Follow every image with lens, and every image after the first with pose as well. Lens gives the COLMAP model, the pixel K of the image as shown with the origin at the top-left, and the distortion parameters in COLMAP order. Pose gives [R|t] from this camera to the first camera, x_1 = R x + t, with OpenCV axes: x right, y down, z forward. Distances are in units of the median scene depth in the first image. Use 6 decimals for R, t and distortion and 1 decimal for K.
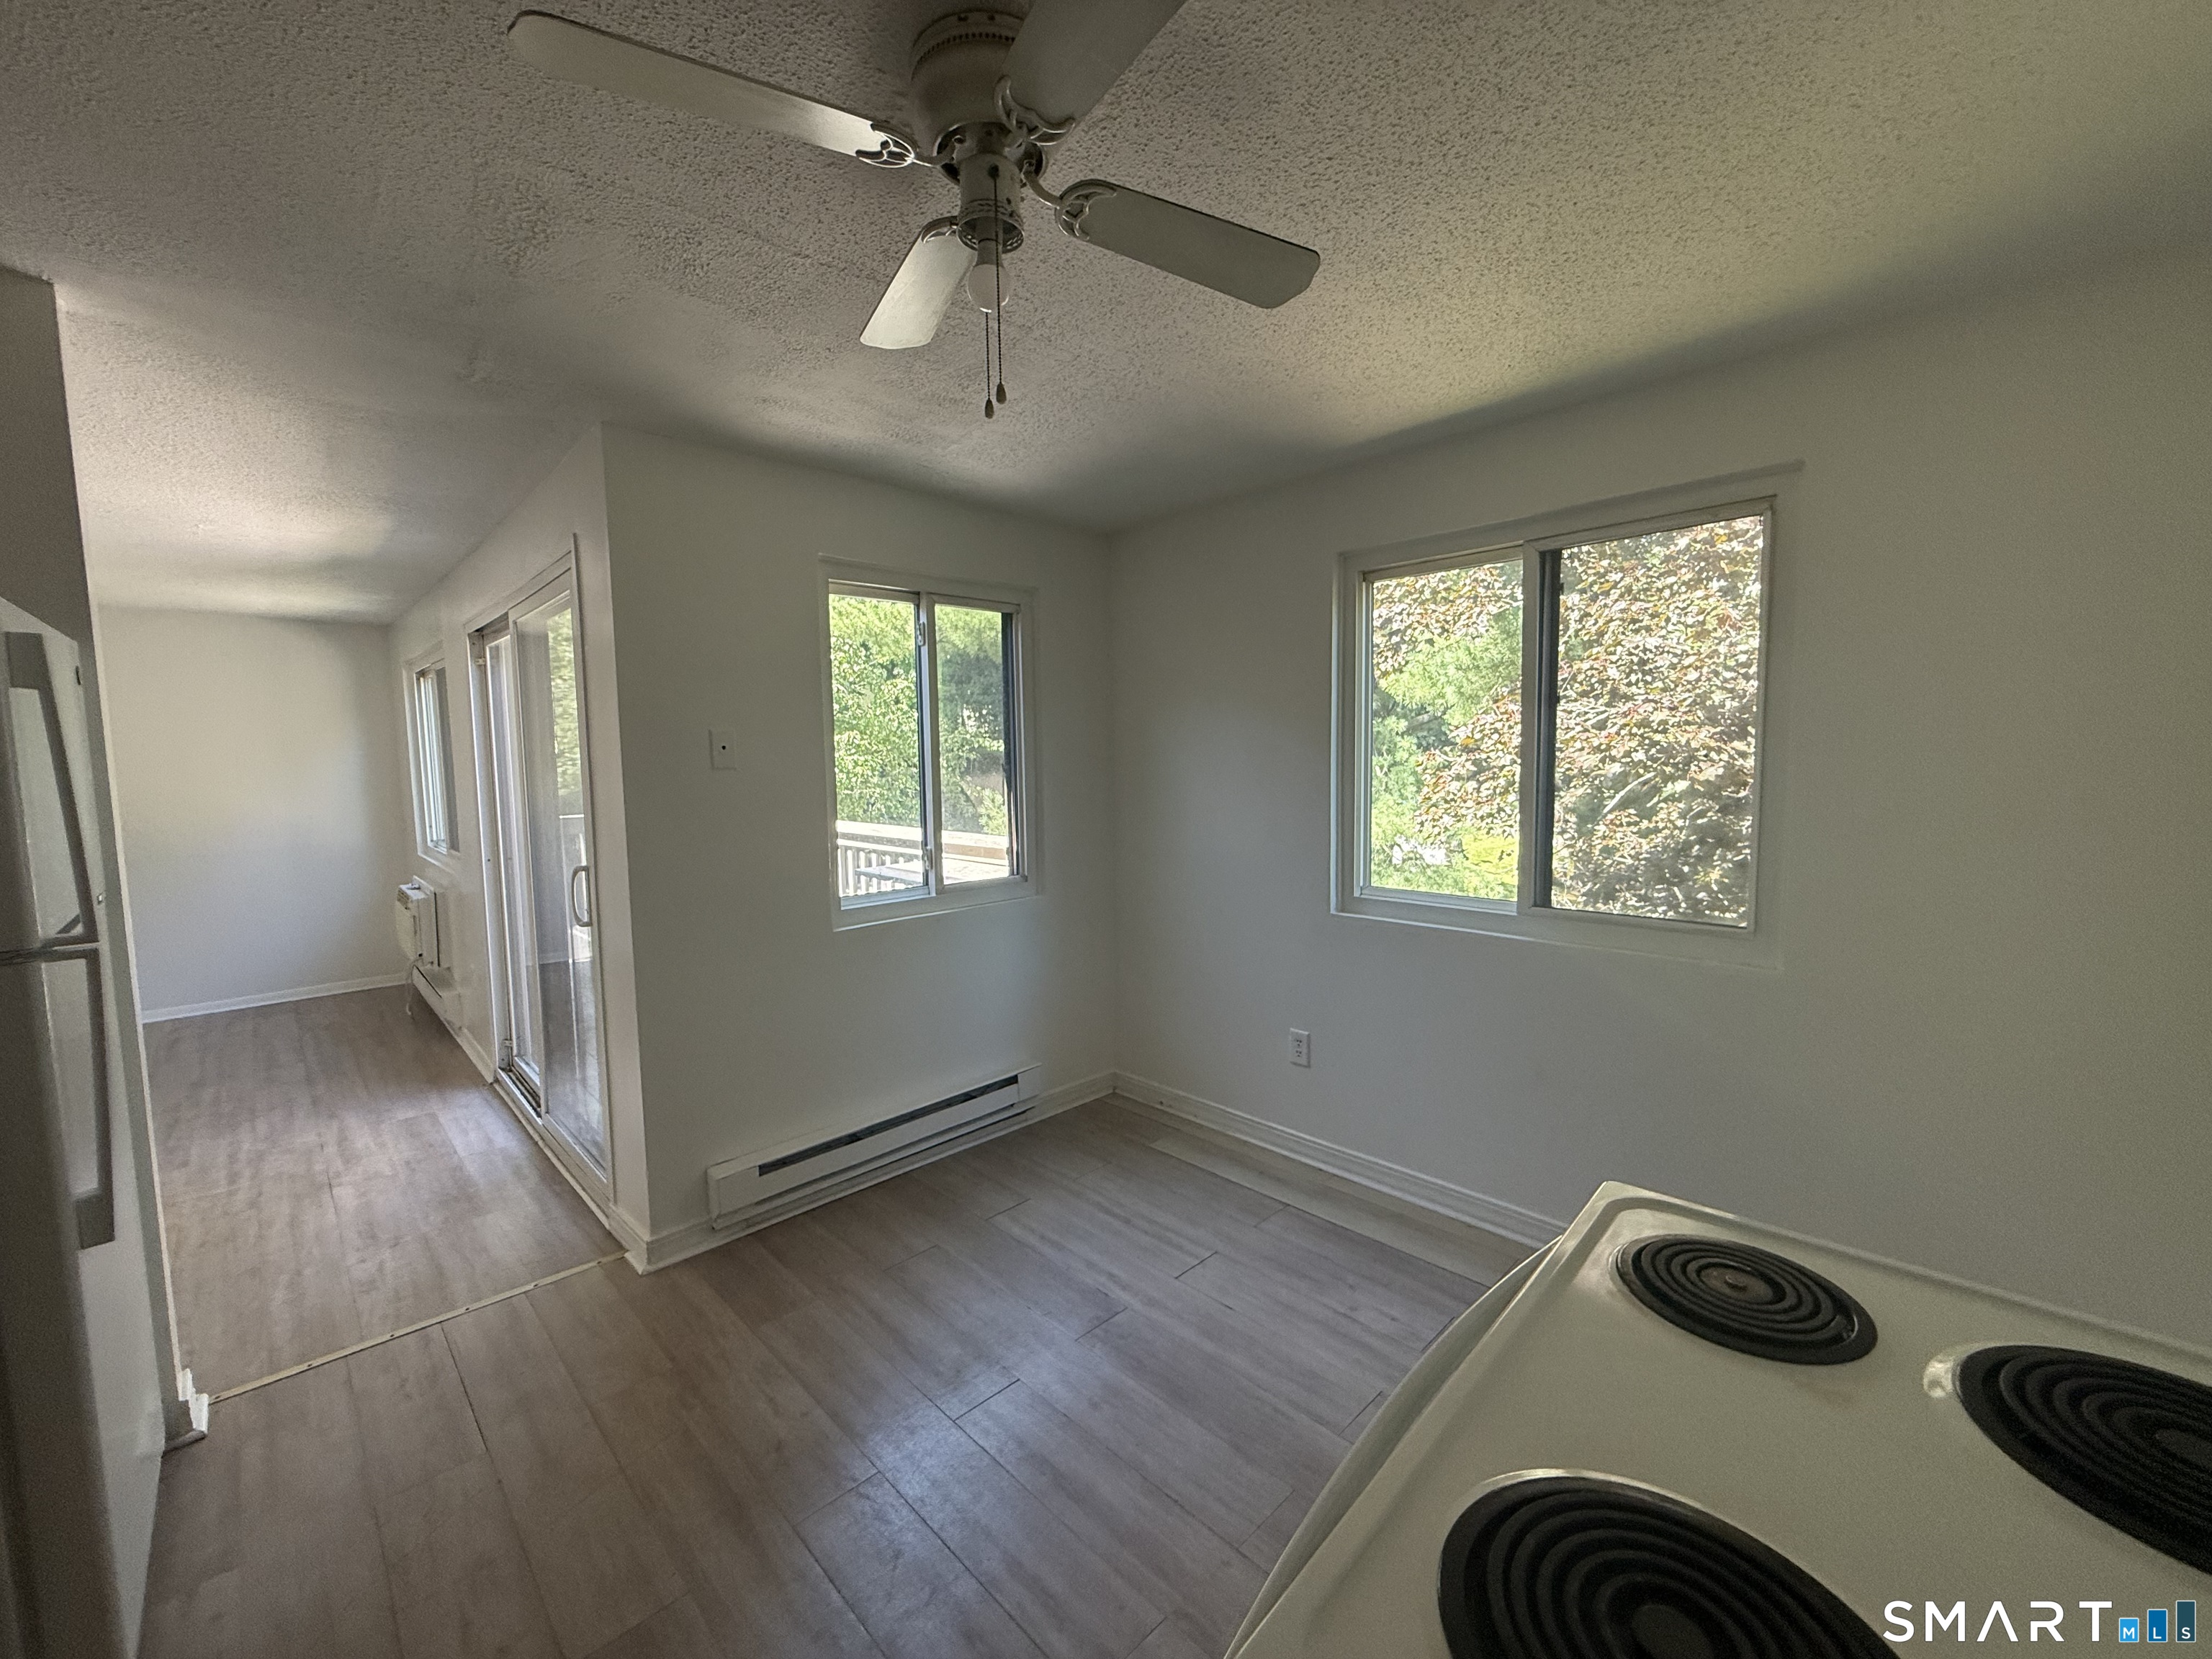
lens RADIAL K [[883.9, 0, 1095.8], [0, 883.9, 830.6], [0, 0, 1]] dist [-0.000860, 0.000521]
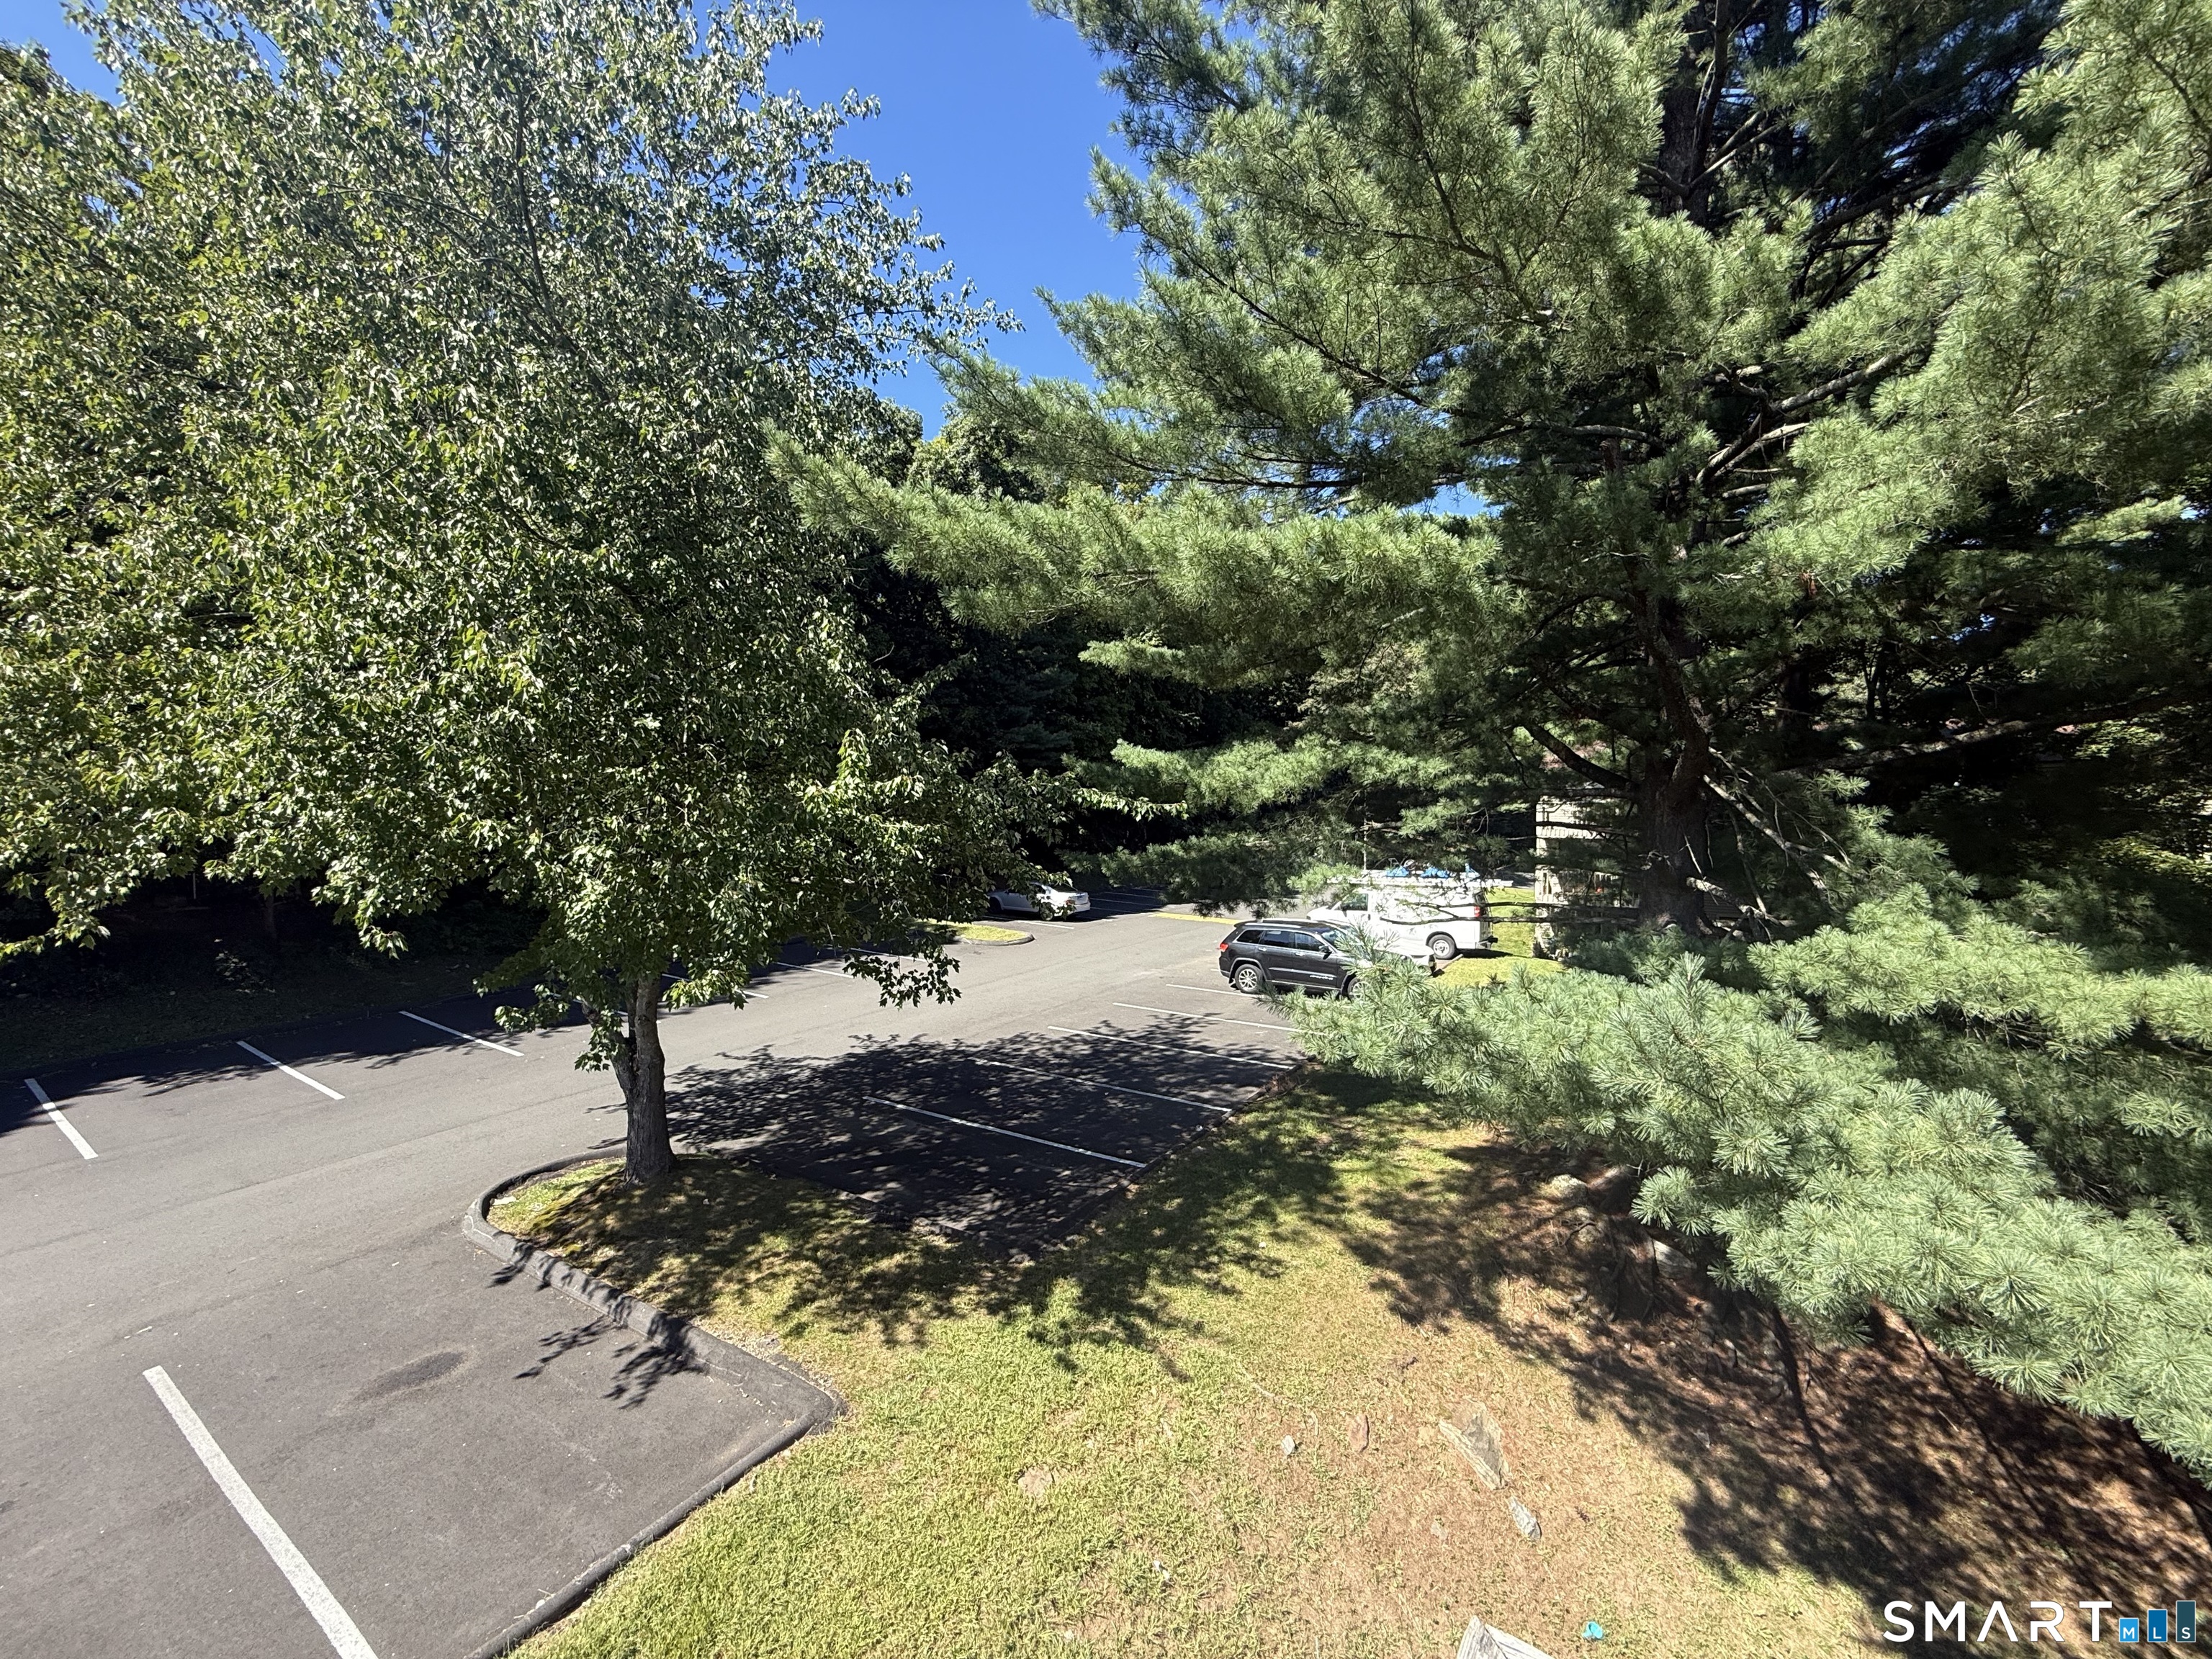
lens RADIAL K [[883.9, 0, 1102.7], [0, 883.9, 835.1], [0, 0, 1]] dist [-0.000860, 0.000521]
pose [[0.983682, 0.011861, 0.179526, -0.783570], [-0.002623, 0.998664, -0.051611, -0.157756], [-0.179898, 0.050298, 0.982398, 1.483861]]
